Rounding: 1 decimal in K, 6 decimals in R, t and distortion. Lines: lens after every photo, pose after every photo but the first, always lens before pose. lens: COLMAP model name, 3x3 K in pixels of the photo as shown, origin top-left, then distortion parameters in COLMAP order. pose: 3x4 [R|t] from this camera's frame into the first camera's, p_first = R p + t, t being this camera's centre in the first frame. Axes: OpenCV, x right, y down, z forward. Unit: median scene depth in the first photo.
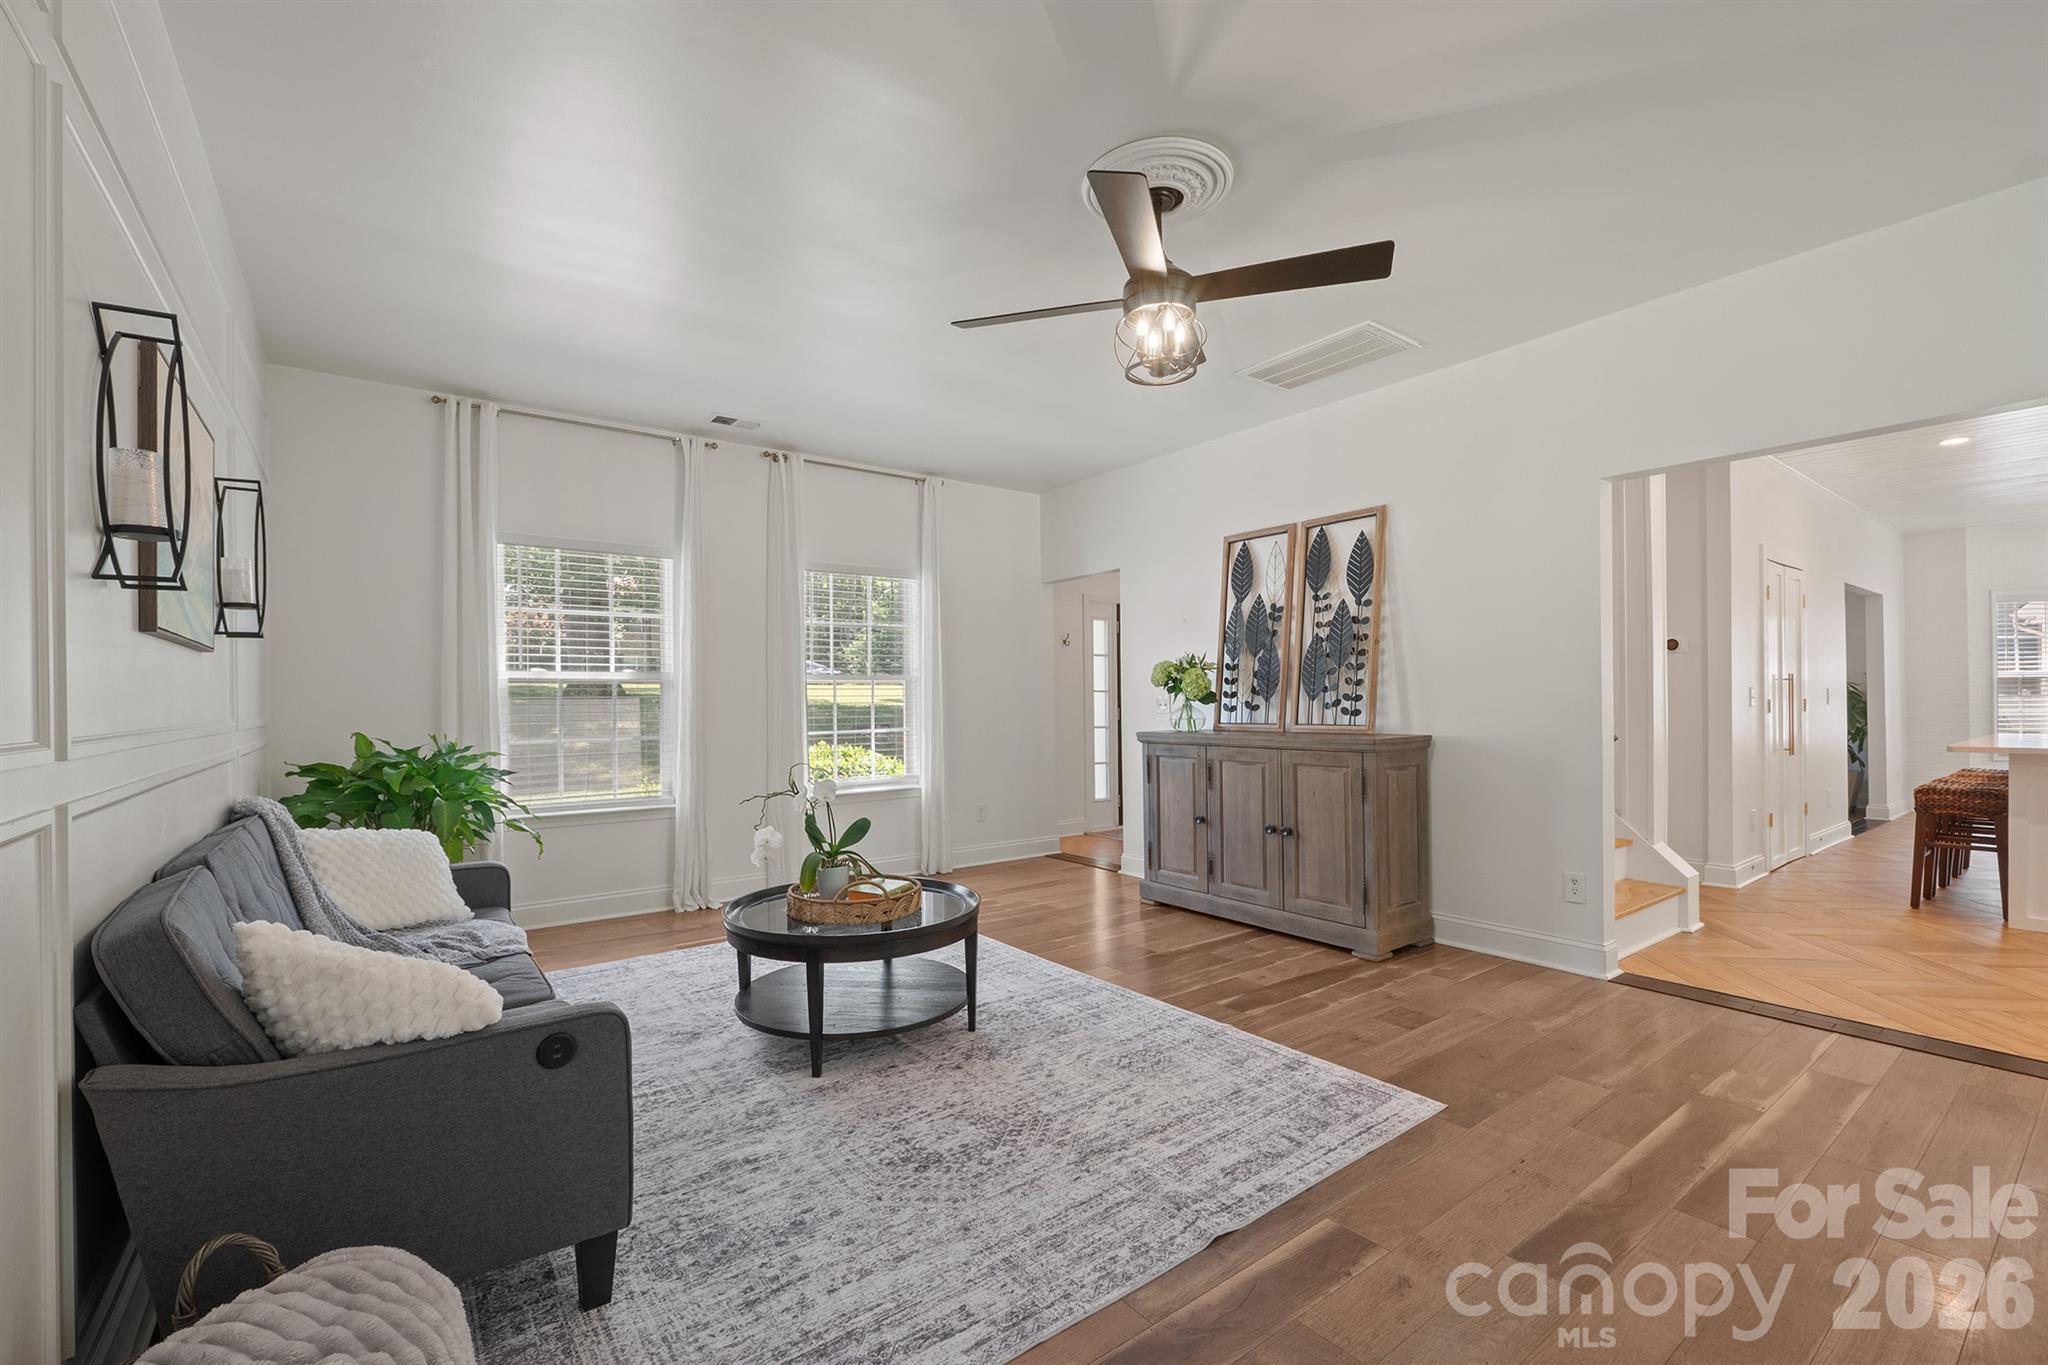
lens RADIAL K [[868.8, 0, 1022.1], [0, 868.8, 700.0], [0, 0, 1]] dist [-0.008176, -0.000277]
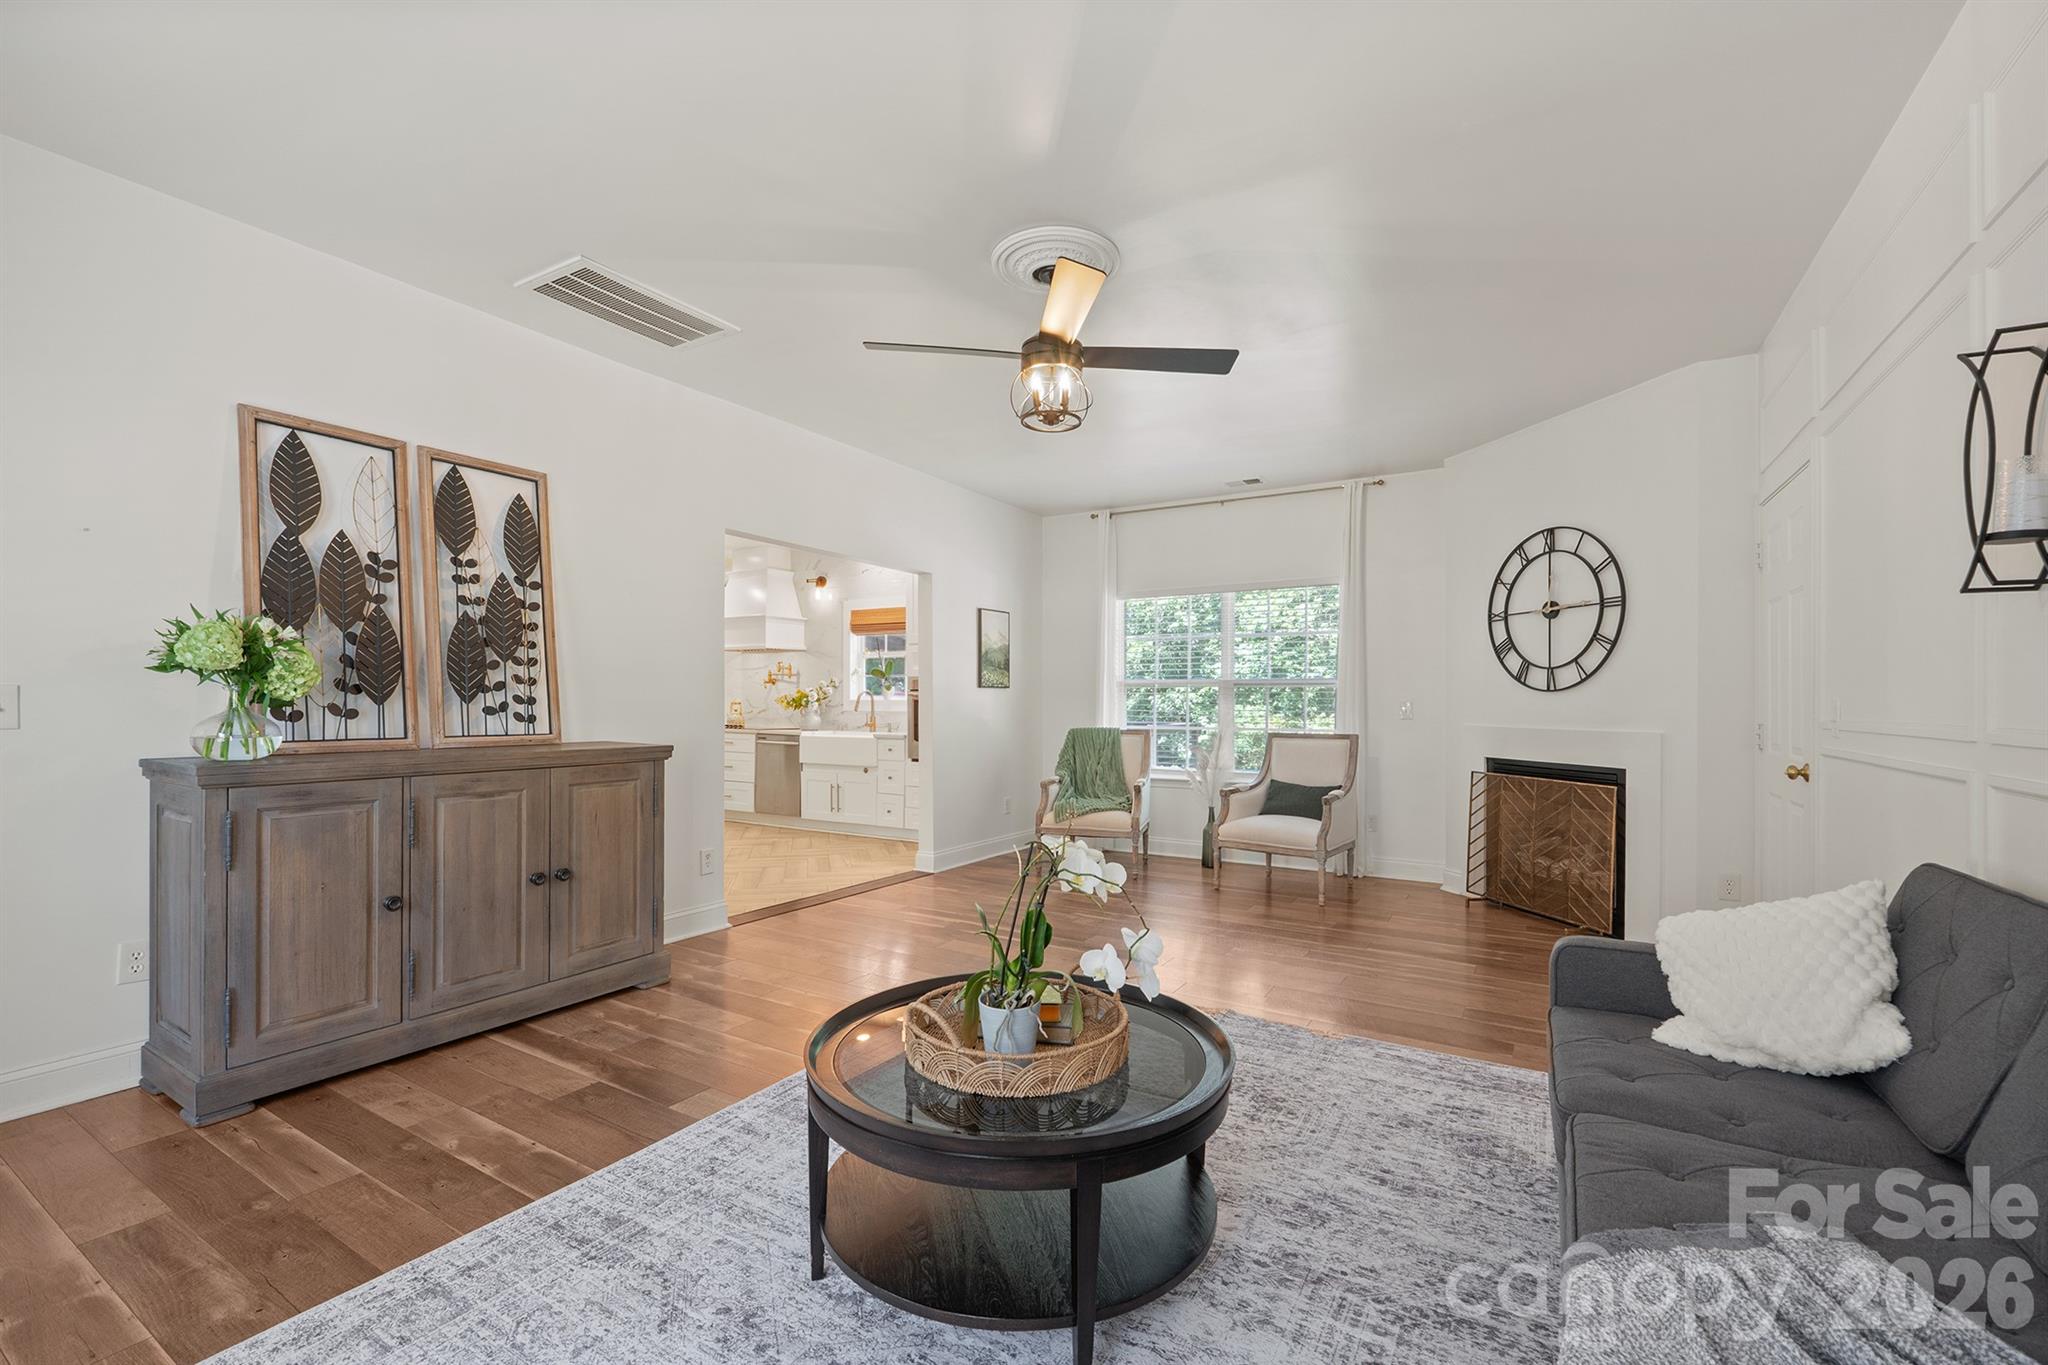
lens RADIAL K [[868.8, 0, 1022.1], [0, 868.8, 700.0], [0, 0, 1]] dist [-0.008176, -0.000277]
pose [[-0.374531, 0.011800, 0.927139, -0.543598], [-0.002252, 0.999904, -0.013636, 0.007138], [-0.927212, -0.007195, -0.374469, 0.887658]]
